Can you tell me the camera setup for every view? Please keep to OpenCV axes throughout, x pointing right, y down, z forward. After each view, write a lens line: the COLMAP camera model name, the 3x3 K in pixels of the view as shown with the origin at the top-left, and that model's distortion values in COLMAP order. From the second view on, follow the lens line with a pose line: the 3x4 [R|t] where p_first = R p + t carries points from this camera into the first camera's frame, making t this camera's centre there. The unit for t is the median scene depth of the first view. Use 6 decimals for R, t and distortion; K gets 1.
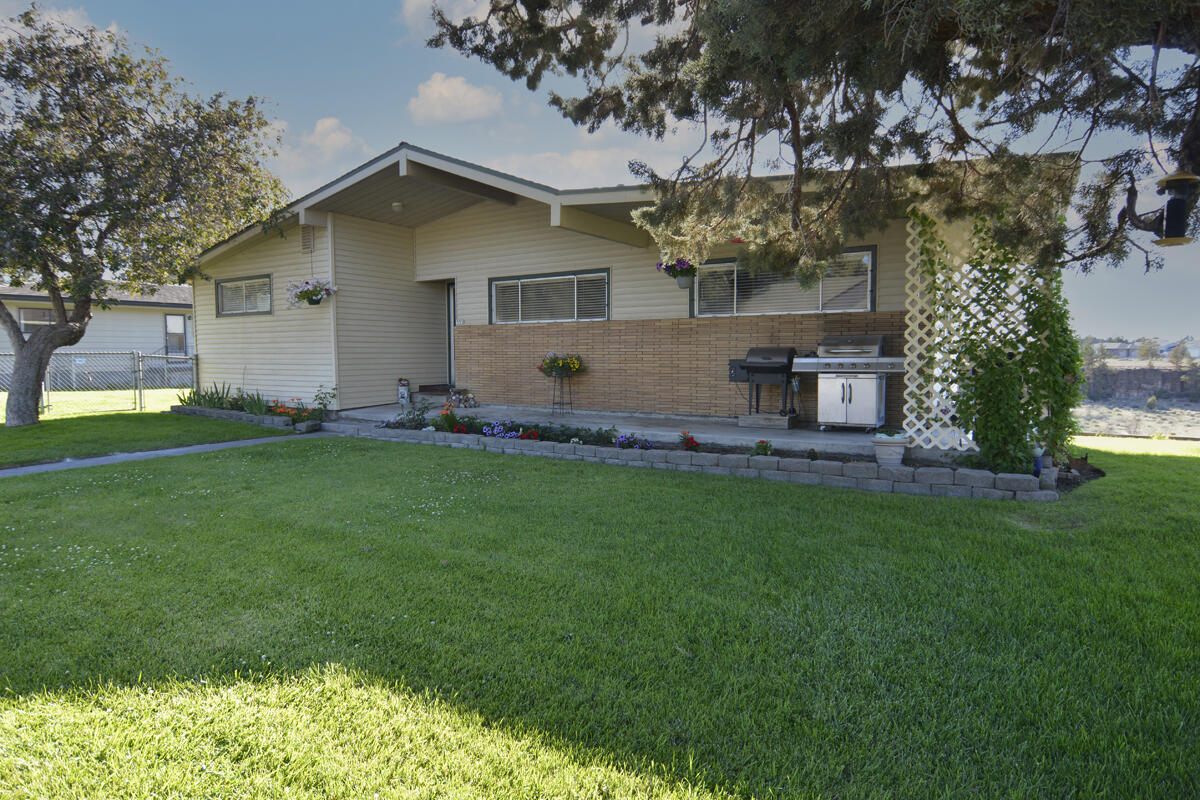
lens RADIAL K [[659.5, 0, 600.0], [0, 659.5, 400.0], [0, 0, 1]] dist [-0.000104, -0.019704]
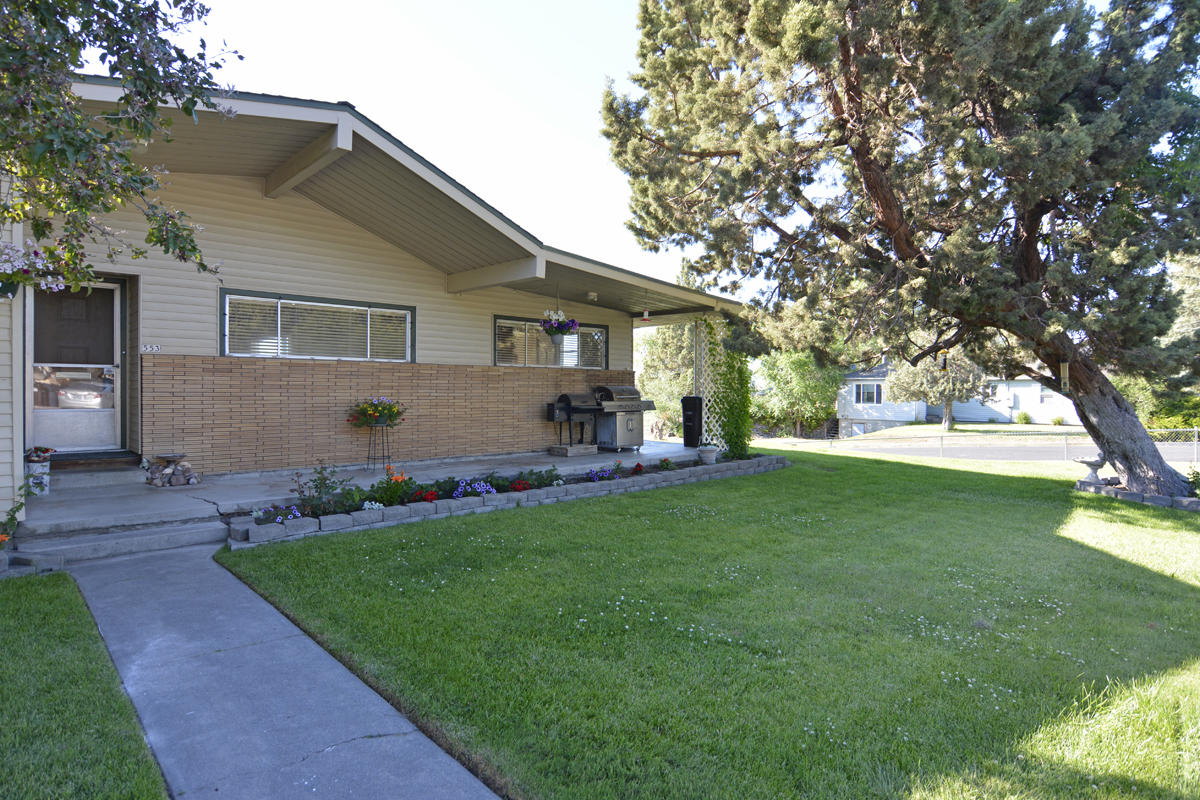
lens RADIAL K [[659.5, 0, 600.0], [0, 659.5, 400.0], [0, 0, 1]] dist [-0.000104, -0.019704]
pose [[0.256012, -0.008313, 0.966638, -0.857019], [0.062568, 0.998009, -0.007989, -0.046612], [-0.964647, 0.062526, 0.256023, 0.536567]]
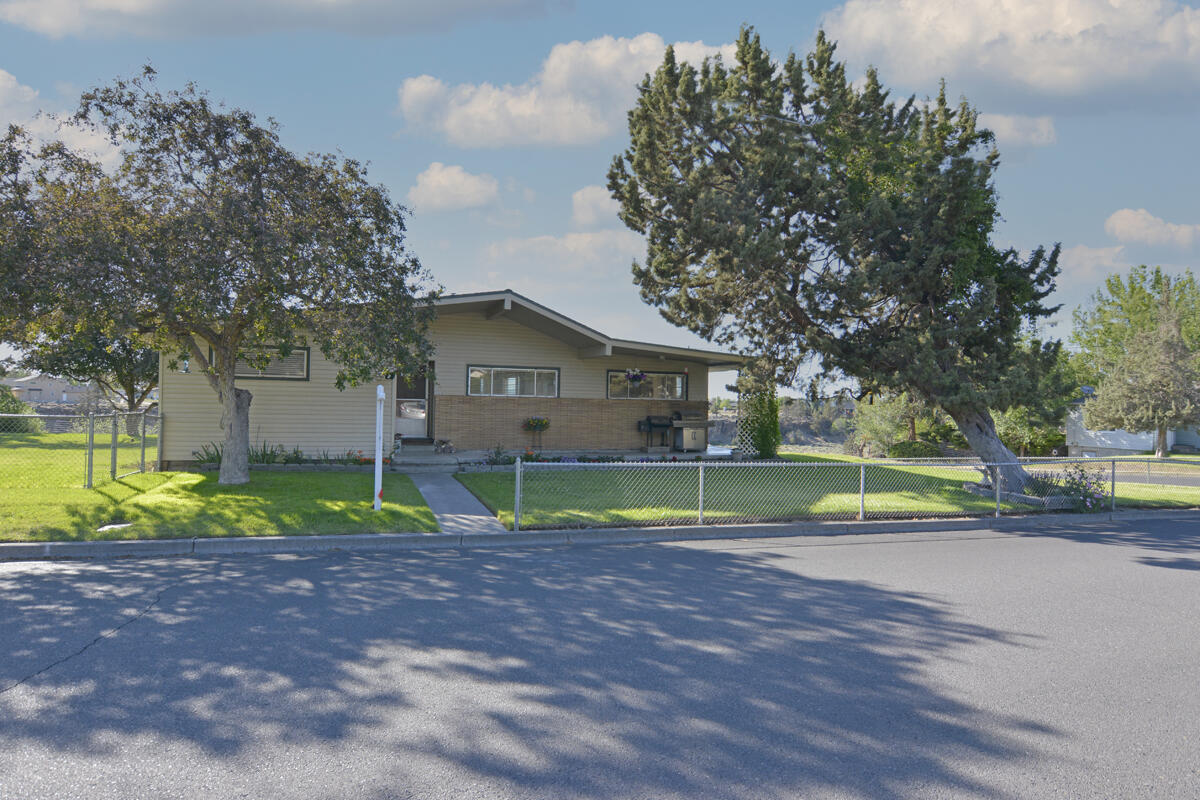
lens RADIAL K [[697.2, 0, 600.0], [0, 697.2, 400.0], [0, 0, 1]] dist [-0.031169, -0.000102]
pose [[0.618986, 0.022326, 0.785084, -1.425651], [0.034765, 0.997837, -0.055785, -0.008627], [-0.784632, 0.061823, 0.616872, -0.227630]]
